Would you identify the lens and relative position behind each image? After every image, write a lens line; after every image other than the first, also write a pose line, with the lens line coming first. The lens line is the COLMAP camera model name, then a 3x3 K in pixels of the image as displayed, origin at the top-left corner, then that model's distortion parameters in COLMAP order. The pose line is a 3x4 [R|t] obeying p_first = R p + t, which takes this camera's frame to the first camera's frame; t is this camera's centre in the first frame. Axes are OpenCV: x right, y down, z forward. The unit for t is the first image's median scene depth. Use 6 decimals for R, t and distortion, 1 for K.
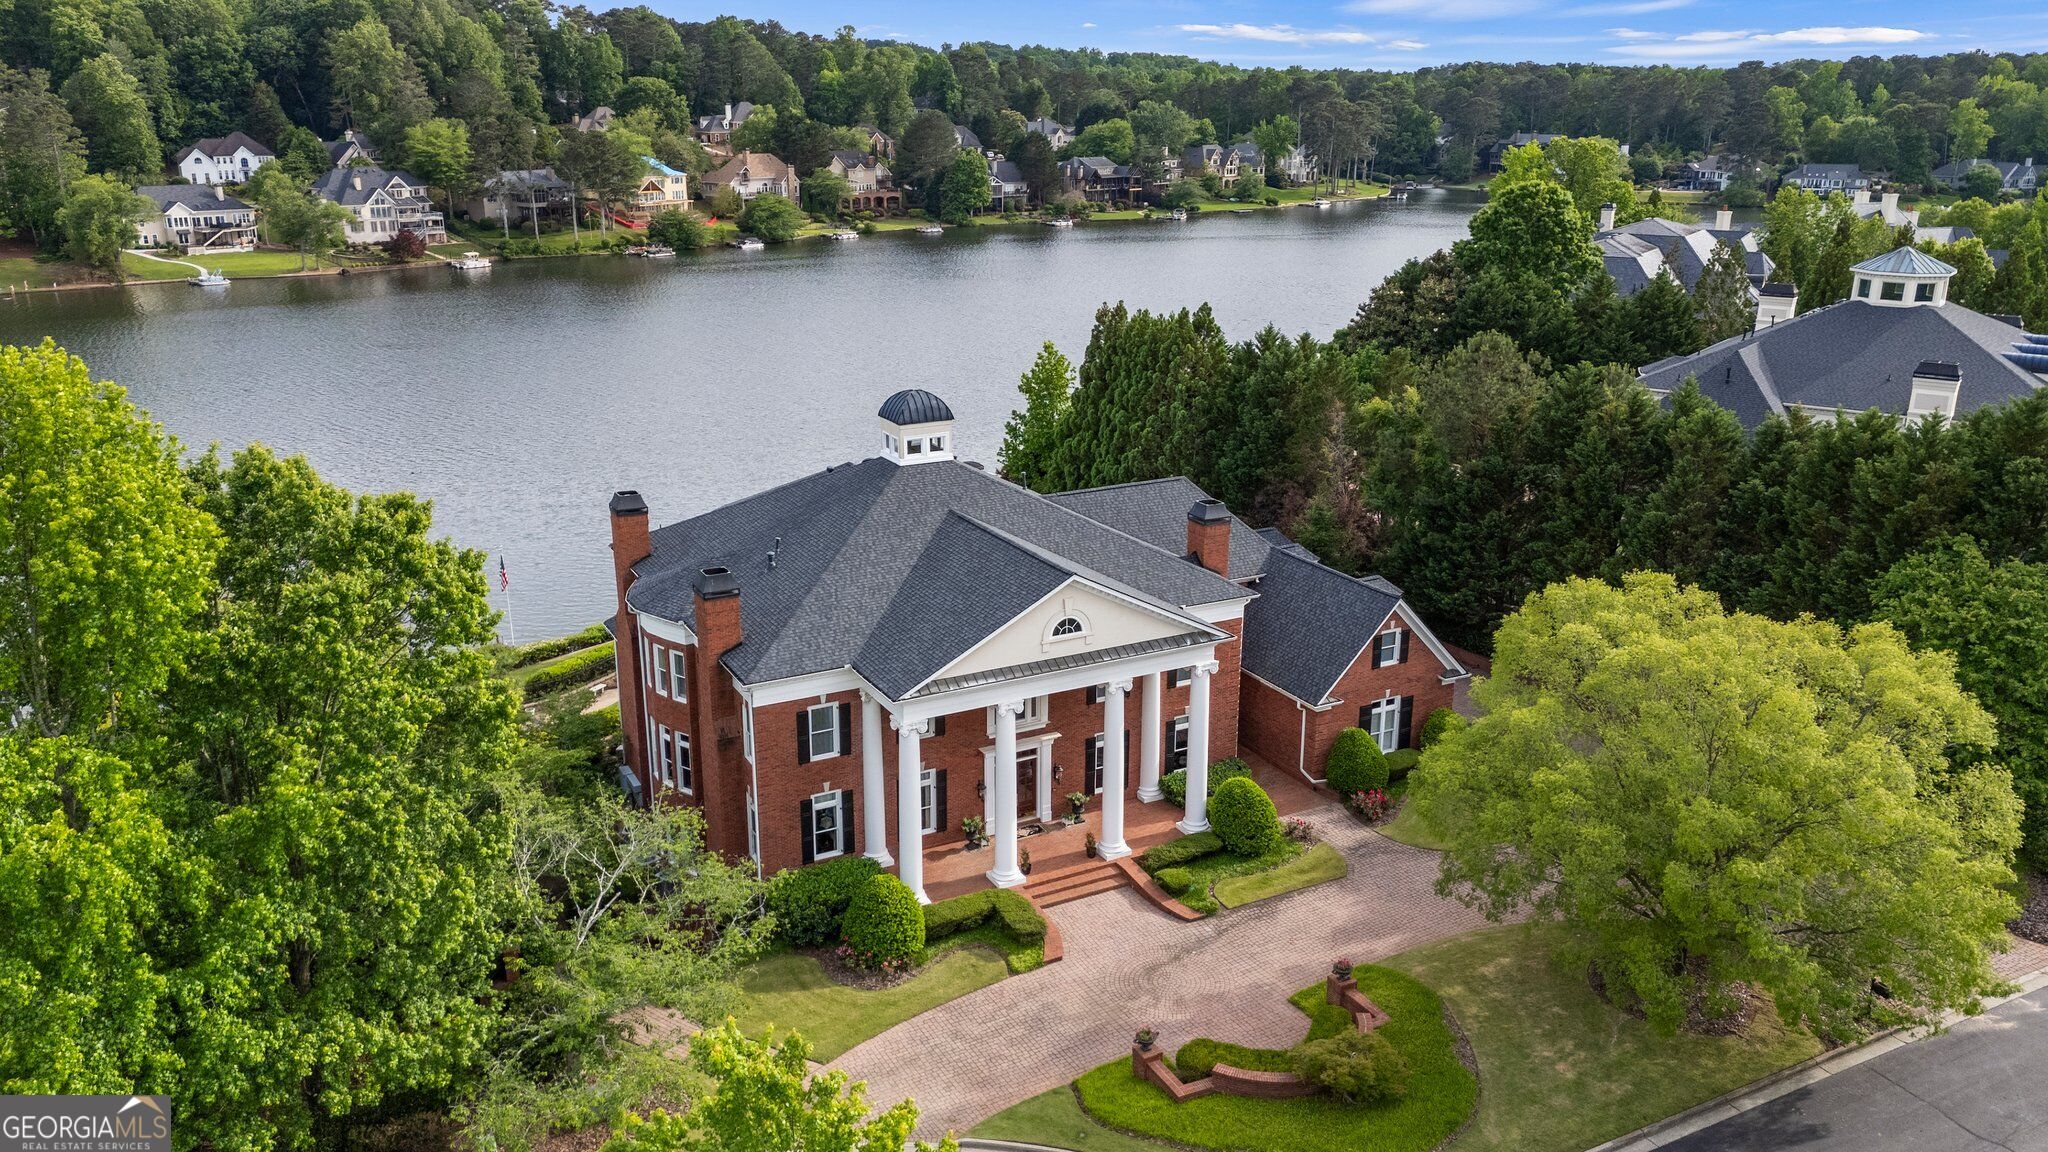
lens RADIAL K [[1508.4, 0, 1017.7], [0, 1508.4, 575.1], [0, 0, 1]] dist [0.088017, -0.093059]
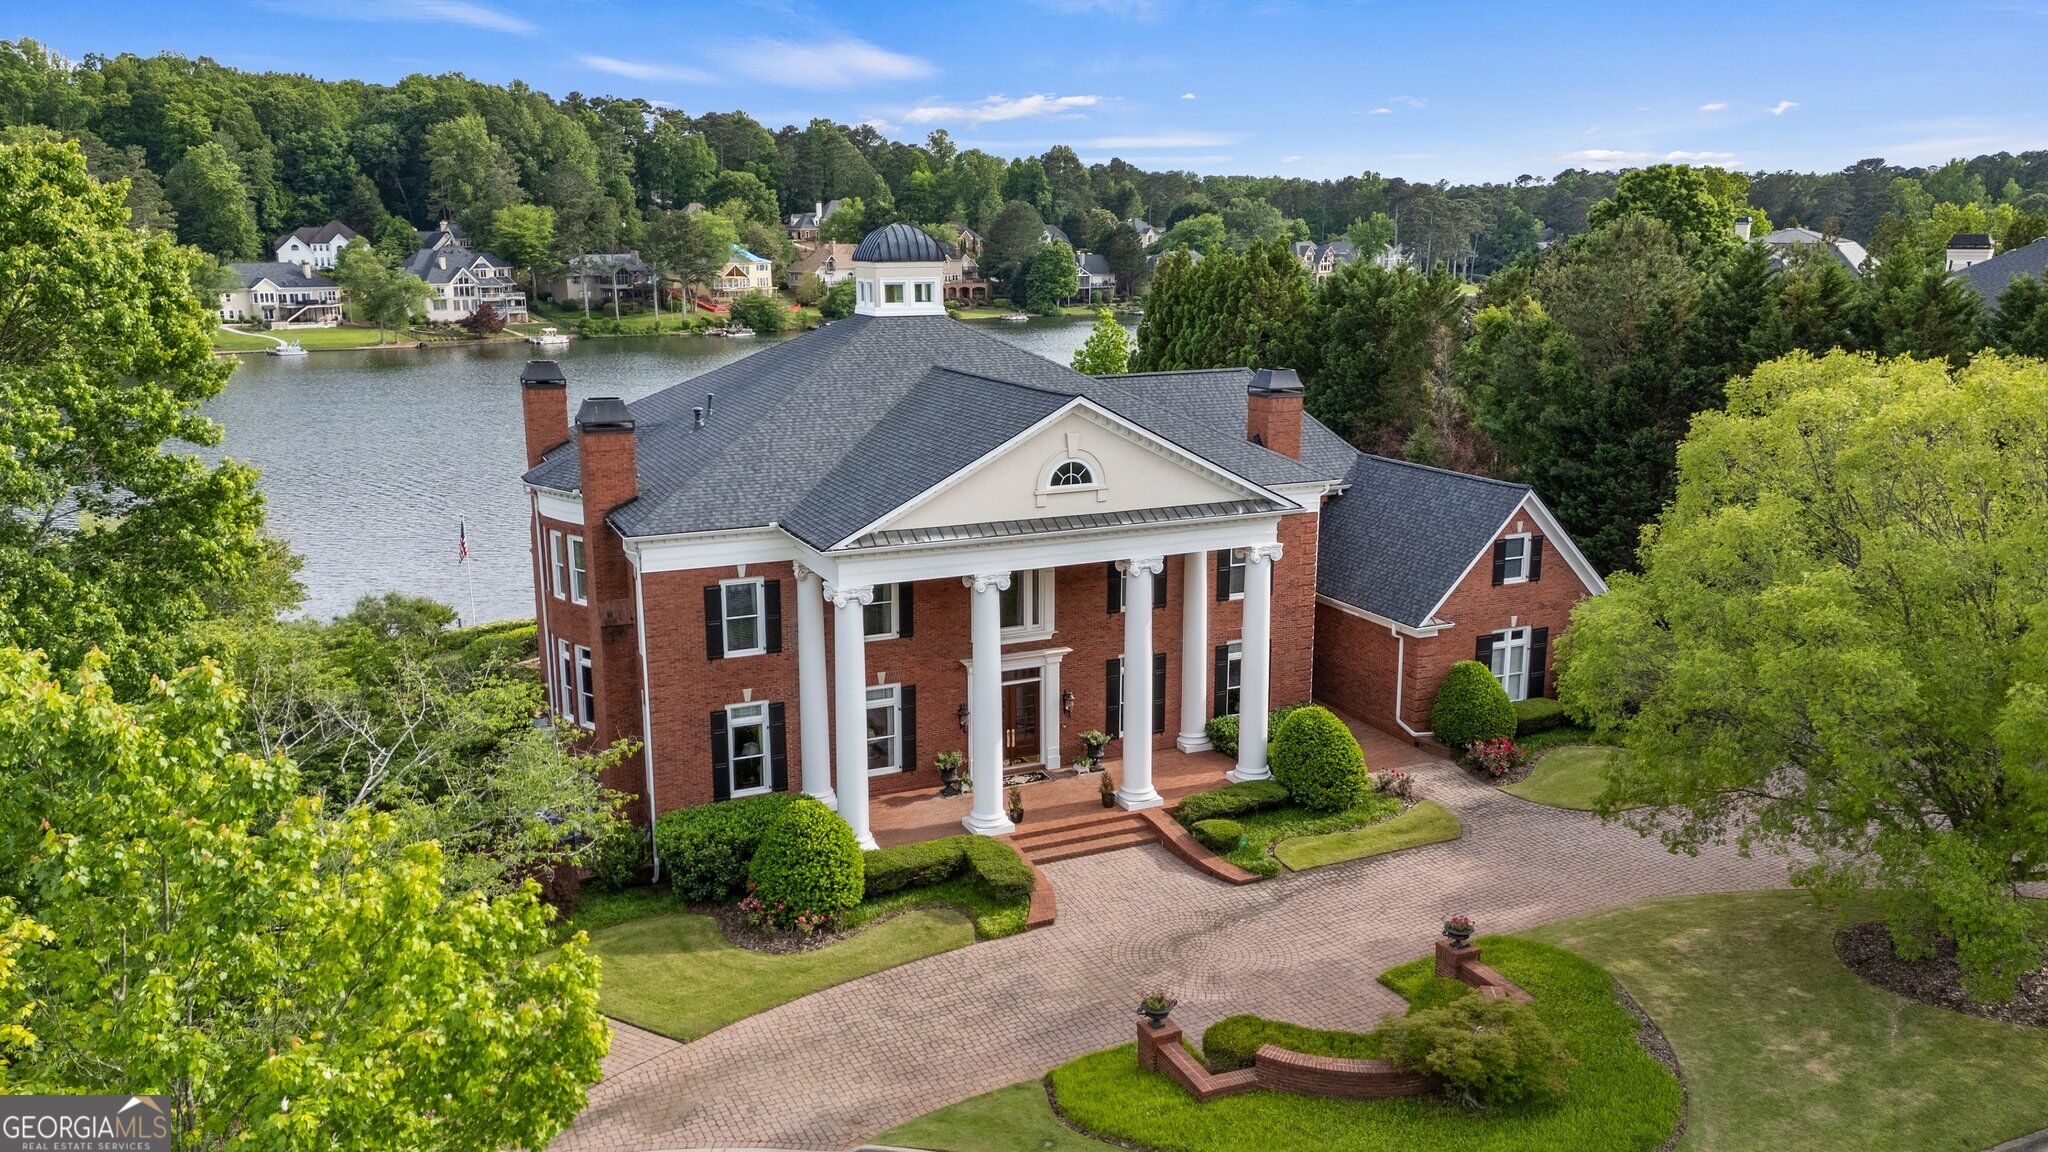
lens RADIAL K [[1508.4, 0, 1017.7], [0, 1508.4, 575.1], [0, 0, 1]] dist [0.088017, -0.093059]
pose [[0.997970, 0.008913, -0.063062, 0.049592], [-0.014105, 0.996502, -0.082369, 0.133554], [0.062108, 0.083091, 0.994605, 0.251718]]
